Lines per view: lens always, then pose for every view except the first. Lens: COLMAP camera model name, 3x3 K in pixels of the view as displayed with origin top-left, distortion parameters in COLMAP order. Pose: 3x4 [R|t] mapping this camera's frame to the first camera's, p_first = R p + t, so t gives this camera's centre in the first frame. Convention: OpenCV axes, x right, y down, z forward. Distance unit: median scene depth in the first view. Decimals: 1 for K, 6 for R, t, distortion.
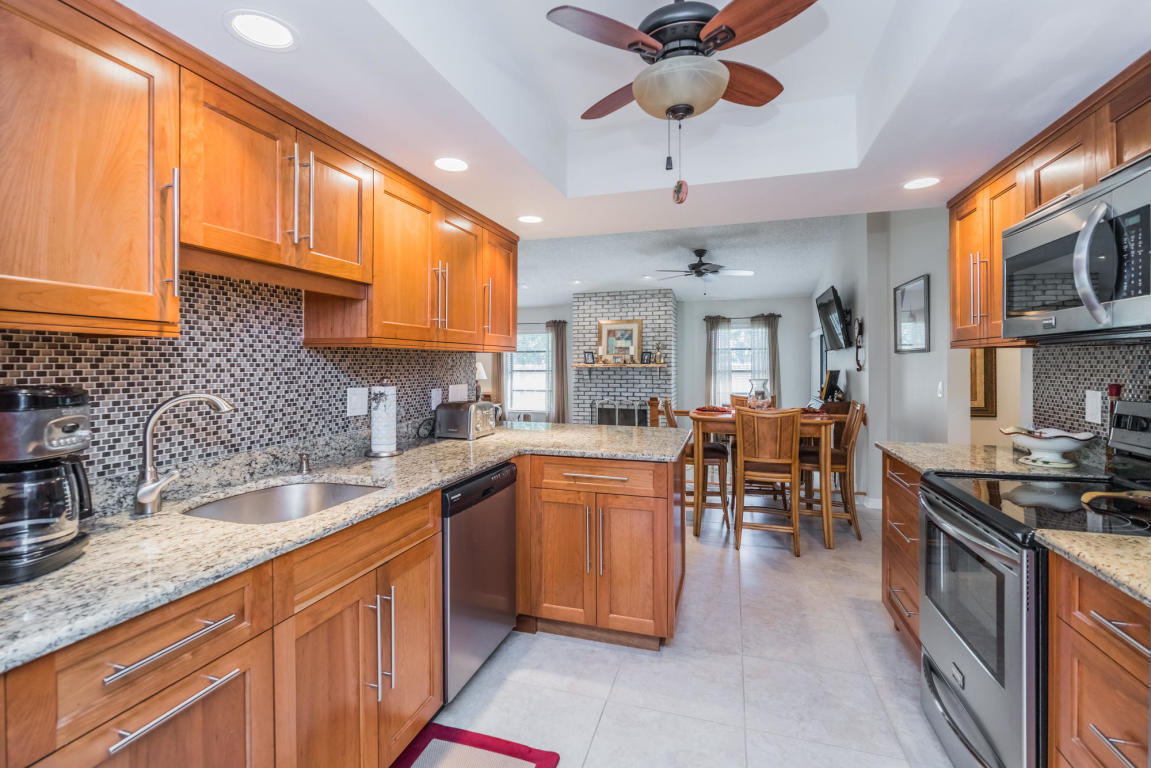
lens RADIAL K [[524.2, 0, 555.7], [0, 524.2, 363.2], [0, 0, 1]] dist [-0.003289, -0.000455]
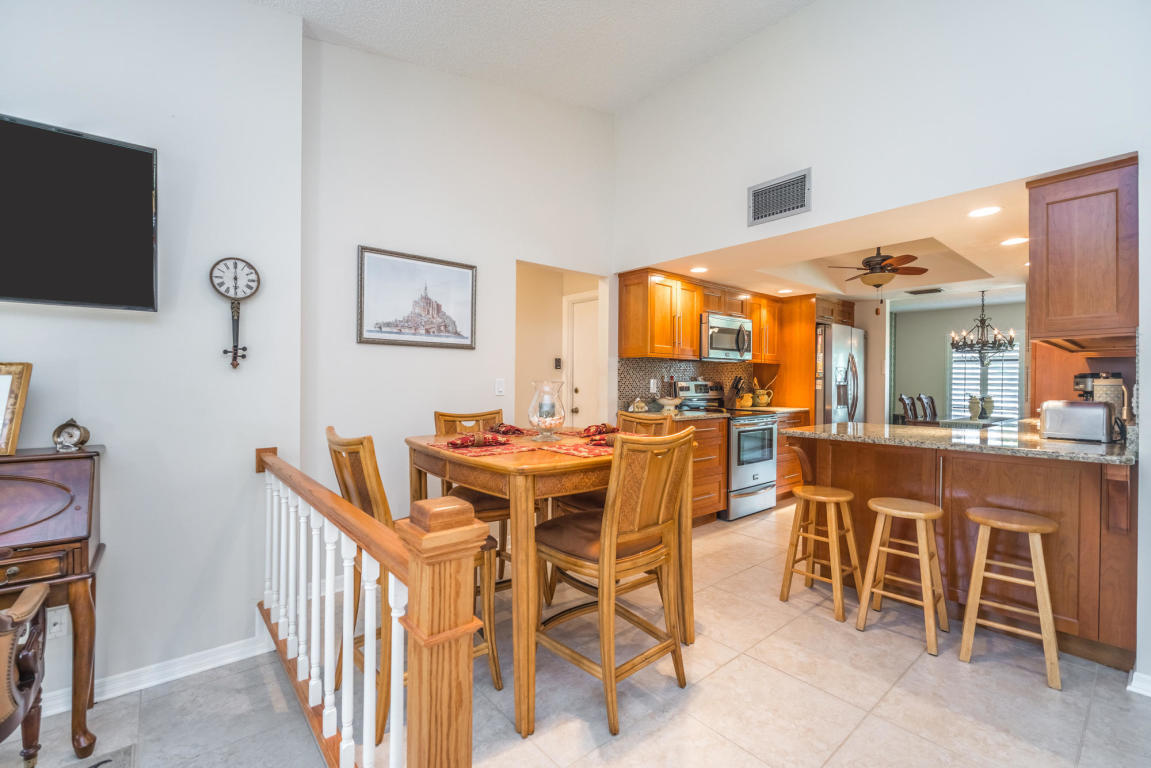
lens RADIAL K [[493.7, 0, 578.6], [0, 493.7, 385.8], [0, 0, 1]] dist [-0.004267, -0.000085]
pose [[-0.858699, -0.009623, 0.512390, 0.056284], [-0.005869, 0.999943, 0.008945, 0.020329], [-0.512447, 0.004674, -0.858706, 0.966801]]
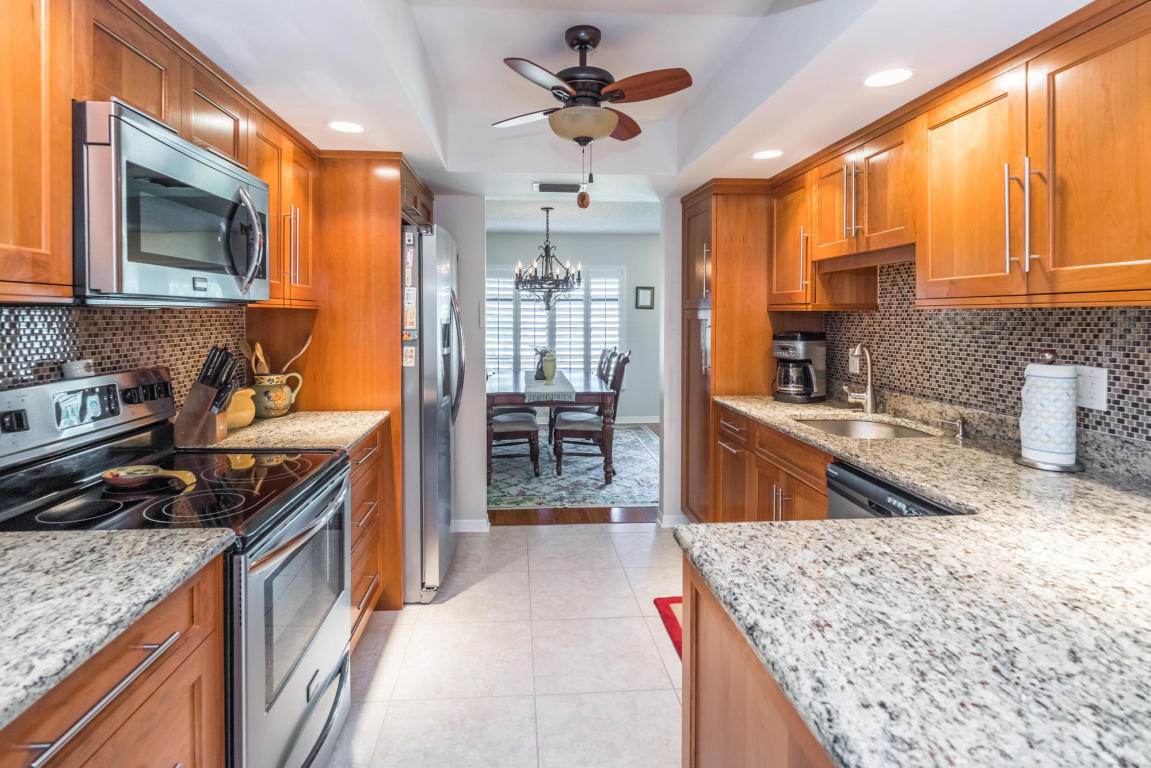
lens RADIAL K [[580.1, 0, 554.8], [0, 580.1, 320.0], [0, 0, 1]] dist [-0.002965, -0.000857]
pose [[-0.923979, 0.003972, -0.382422, 0.193473], [0.000360, 0.999955, 0.009515, -0.007018], [0.382442, 0.008653, -0.923939, 0.518224]]
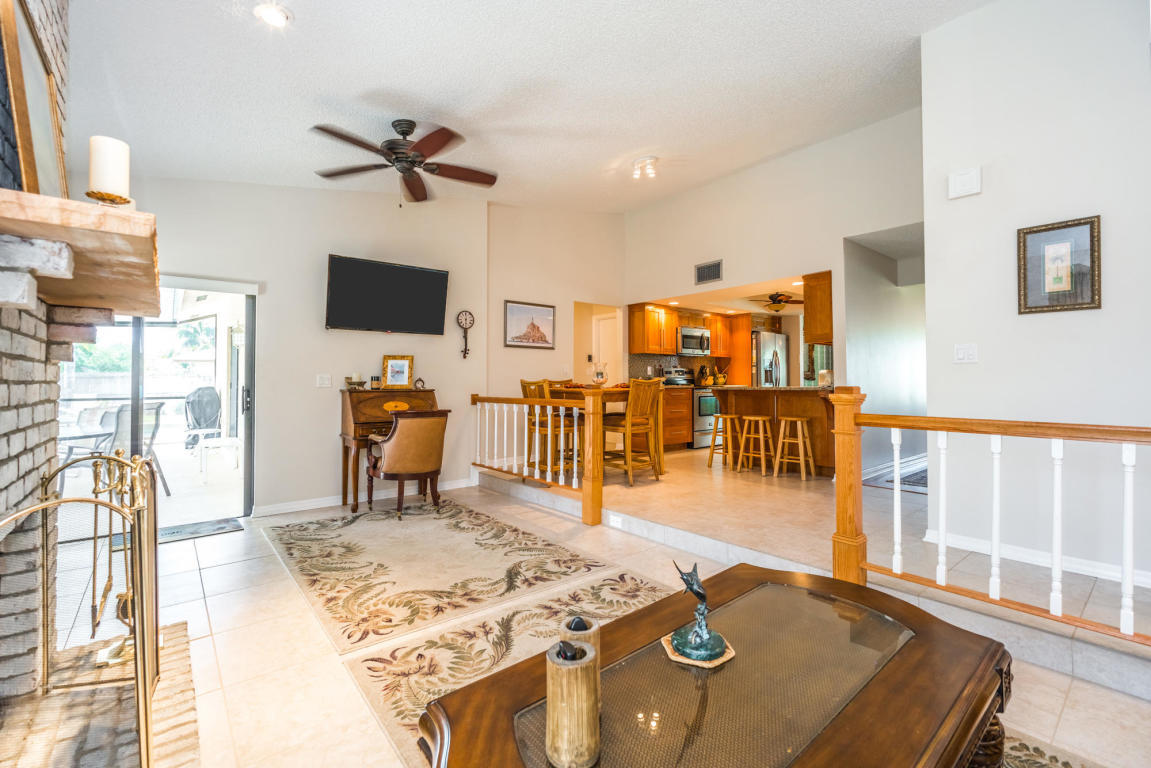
lens RADIAL K [[493.7, 0, 580.9], [0, 493.7, 376.8], [0, 0, 1]] dist [-0.004267, -0.000085]
pose [[-0.856303, 0.007997, 0.516413, -0.141654], [0.003060, 0.999941, -0.010411, 0.052717], [-0.516466, -0.007335, -0.856277, 1.398058]]
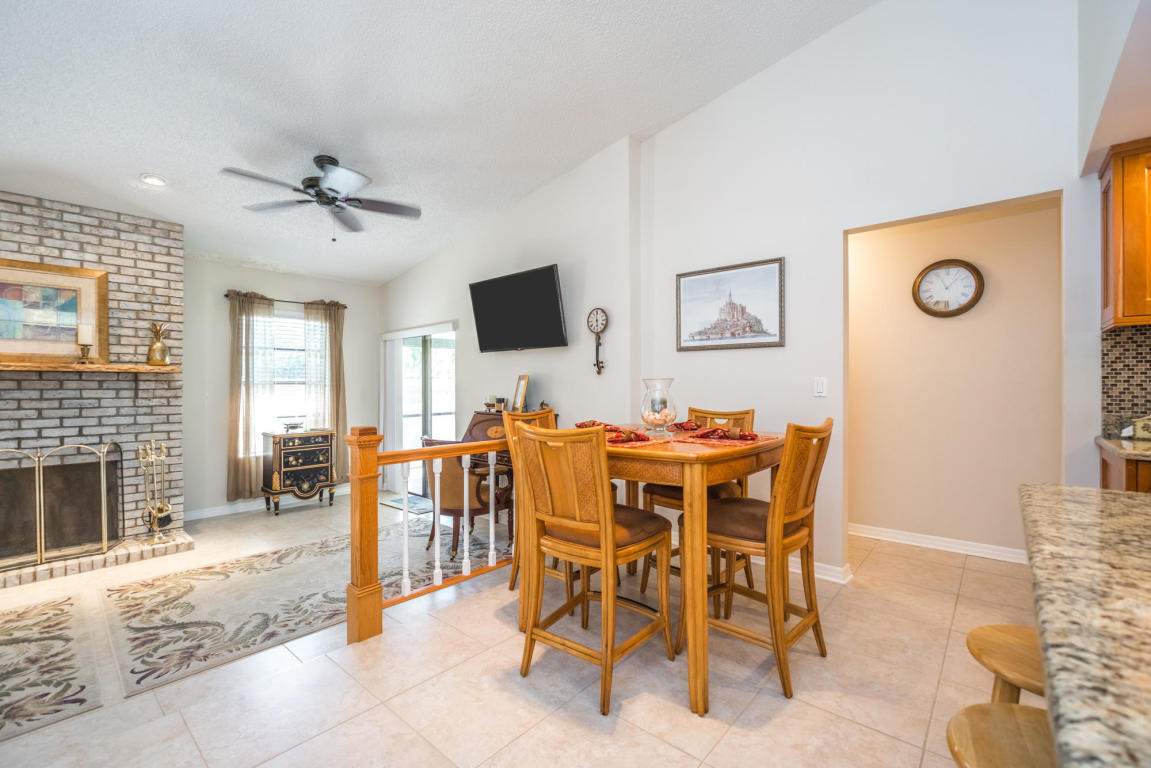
lens RADIAL K [[493.7, 0, 572.1], [0, 493.7, 384.6], [0, 0, 1]] dist [-0.004267, -0.000085]
pose [[0.388768, 0.001823, 0.921334, -0.108877], [-0.000026, 0.999998, -0.001968, 0.026034], [-0.921336, 0.000741, 0.388767, 0.584171]]
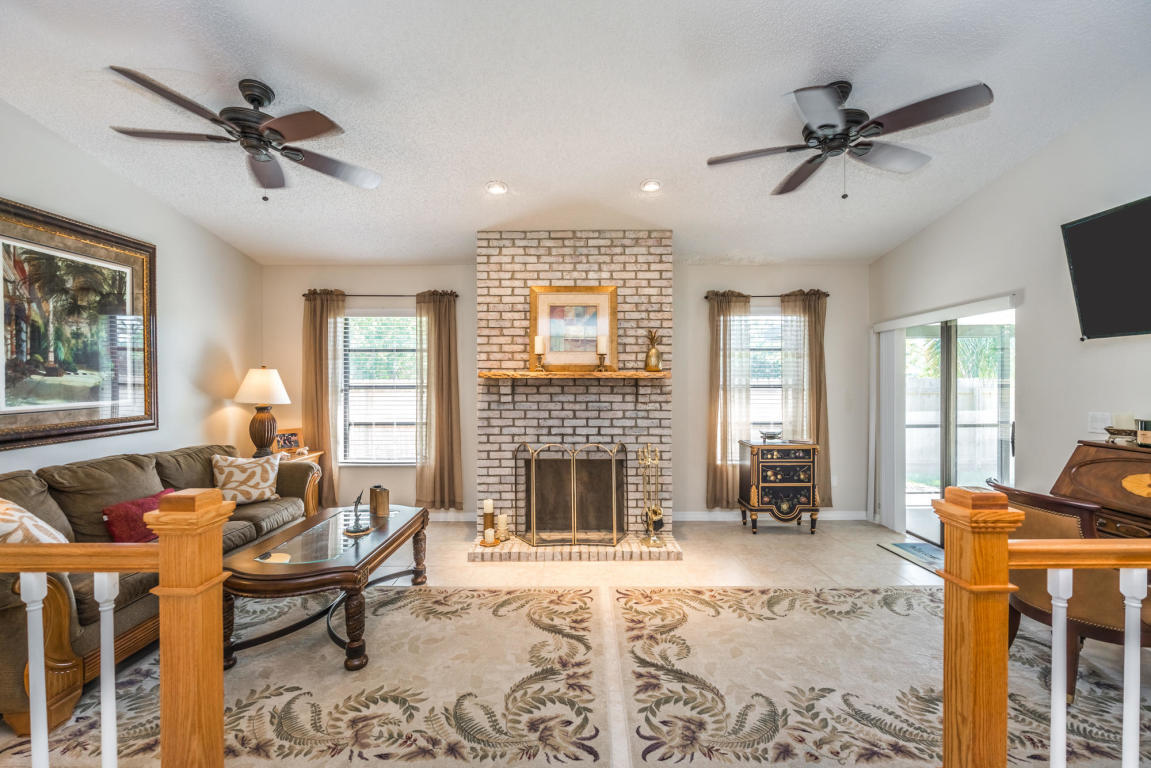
lens RADIAL K [[493.7, 0, 573.6], [0, 493.7, 384.3], [0, 0, 1]] dist [-0.004267, -0.000085]
pose [[0.946455, -0.000234, 0.322835, -0.043967], [-0.001220, 0.999990, 0.004300, 0.015152], [-0.322833, -0.004464, 0.946445, 0.734083]]
